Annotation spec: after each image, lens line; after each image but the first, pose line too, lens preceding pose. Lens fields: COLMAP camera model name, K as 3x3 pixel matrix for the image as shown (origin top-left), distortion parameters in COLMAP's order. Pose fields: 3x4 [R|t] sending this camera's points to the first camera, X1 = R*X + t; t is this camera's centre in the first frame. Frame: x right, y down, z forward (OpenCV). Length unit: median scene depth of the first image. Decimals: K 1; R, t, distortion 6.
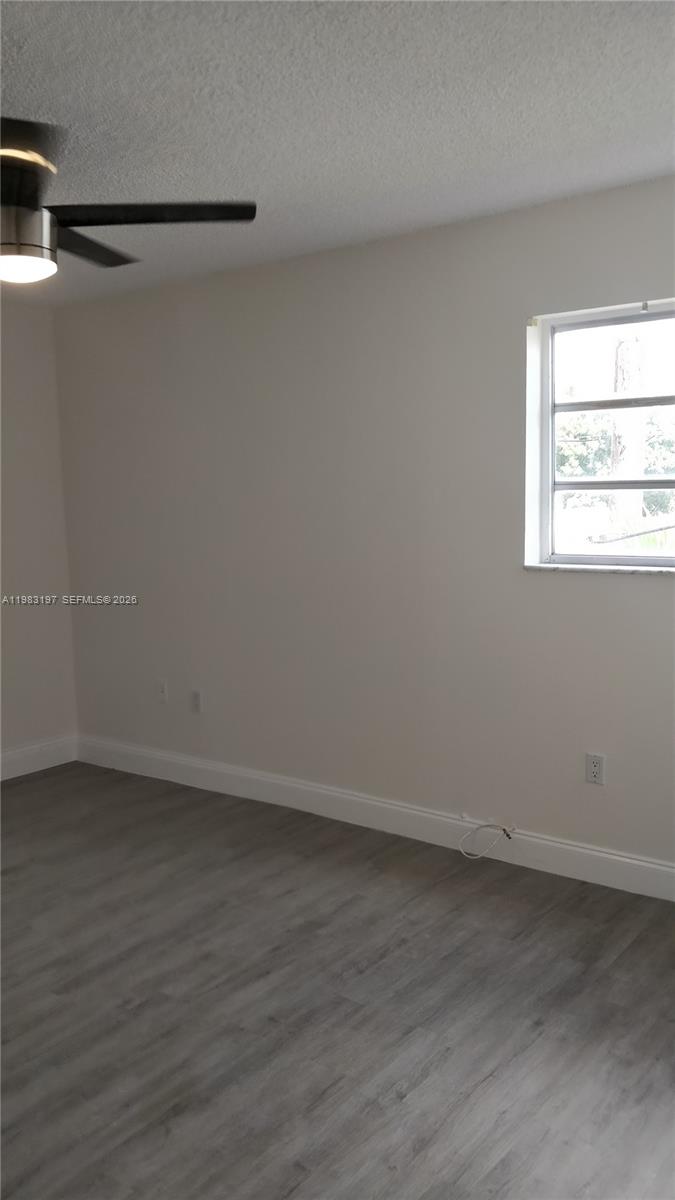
lens RADIAL K [[967.5, 0, 337.5], [0, 967.5, 600.0], [0, 0, 1]] dist [0.095827, -0.249360]
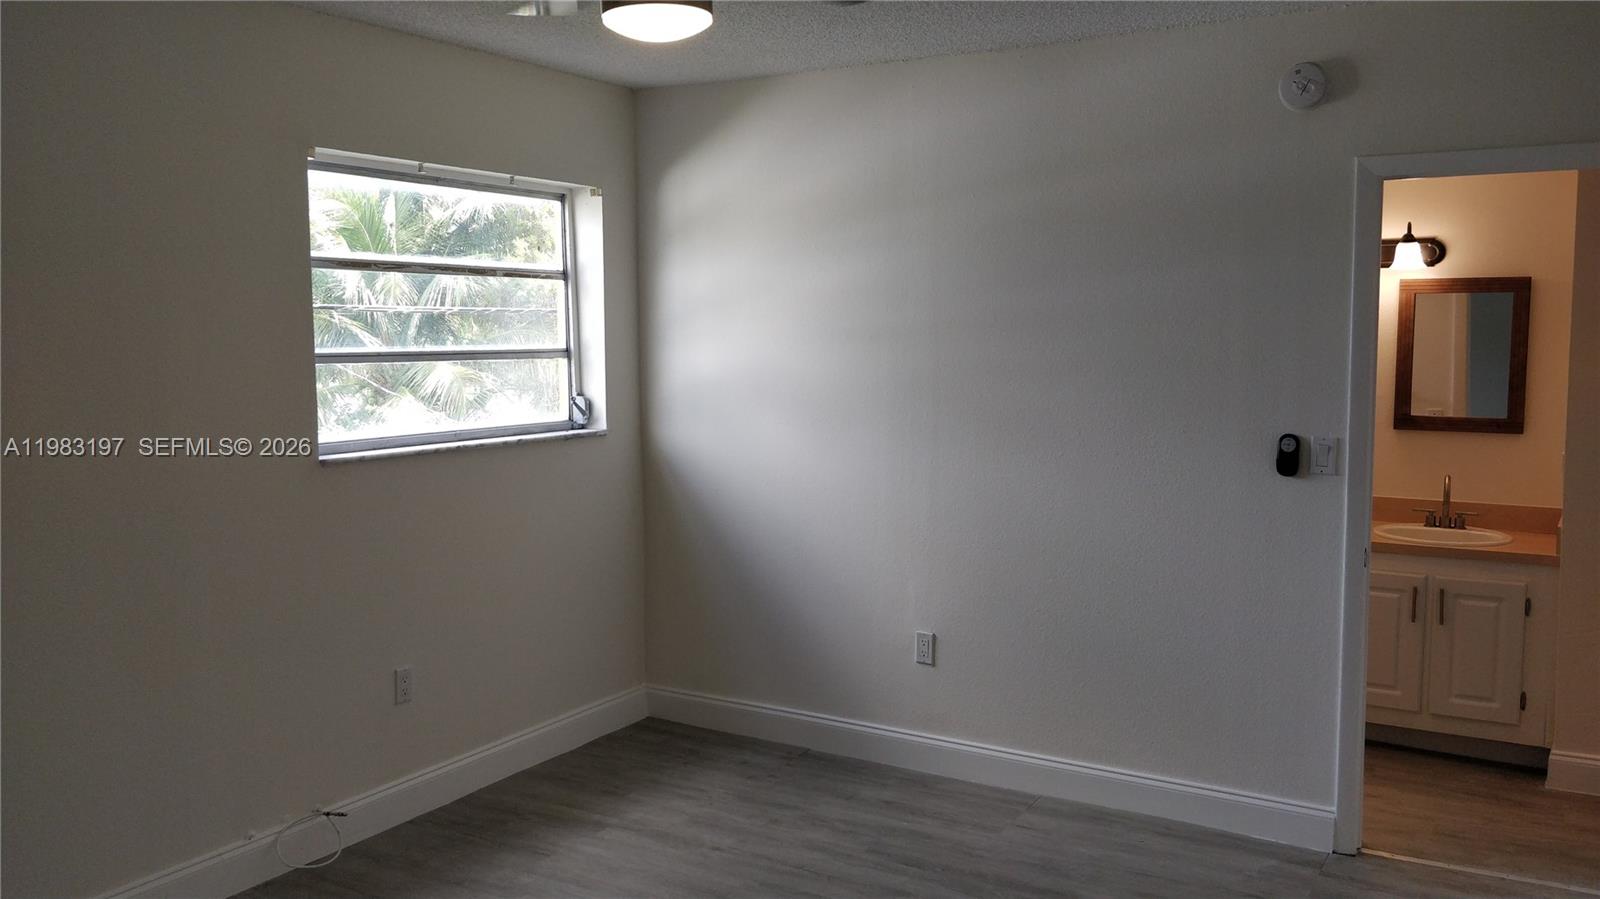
lens RADIAL K [[1310.7, 0, 806.7], [0, 1310.7, 441.6], [0, 0, 1]] dist [0.109357, -0.096242]
pose [[-0.104708, -0.047426, 0.993371, -0.993822], [0.139884, 0.988230, 0.061926, -0.066621], [-0.984616, 0.145441, -0.096842, 0.787783]]
